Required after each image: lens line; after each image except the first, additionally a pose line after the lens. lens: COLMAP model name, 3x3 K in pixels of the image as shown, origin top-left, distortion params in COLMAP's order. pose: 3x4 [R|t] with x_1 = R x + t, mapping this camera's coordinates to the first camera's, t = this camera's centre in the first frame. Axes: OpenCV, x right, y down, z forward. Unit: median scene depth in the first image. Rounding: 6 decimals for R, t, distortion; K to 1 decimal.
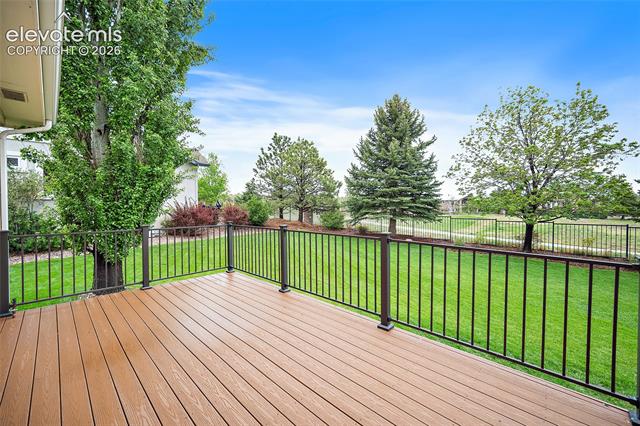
lens RADIAL K [[252.5, 0, 321.9], [0, 252.5, 213.4], [0, 0, 1]] dist [0.004516, 0.000426]
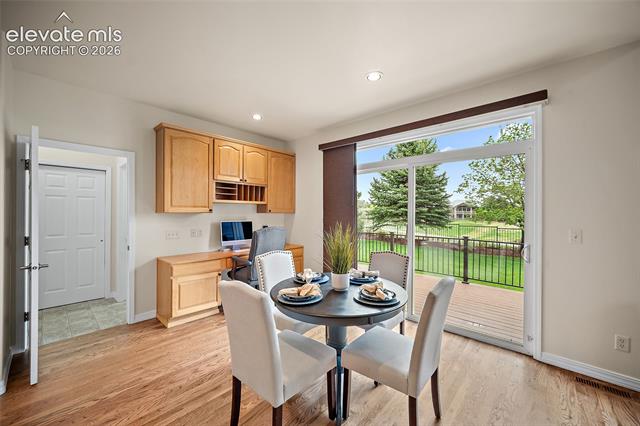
lens RADIAL K [[252.5, 0, 320.9], [0, 252.5, 216.5], [0, 0, 1]] dist [0.004516, 0.000426]
pose [[0.999627, 0.007098, 0.026364, -0.188192], [-0.006935, 0.999956, -0.006250, -0.011854], [-0.026407, 0.006065, 0.999633, -0.195654]]
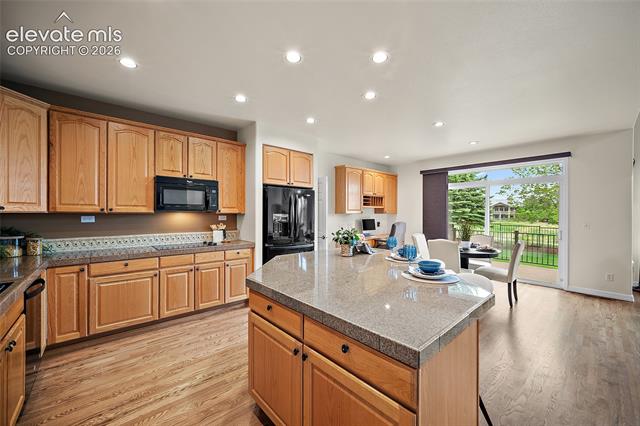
lens RADIAL K [[252.5, 0, 320.5], [0, 252.5, 215.5], [0, 0, 1]] dist [0.004516, 0.000426]
pose [[0.997070, 0.009709, -0.075879, -0.313091], [-0.010377, 0.999911, -0.008420, -0.009072], [0.075790, 0.009182, 0.997082, -0.358769]]
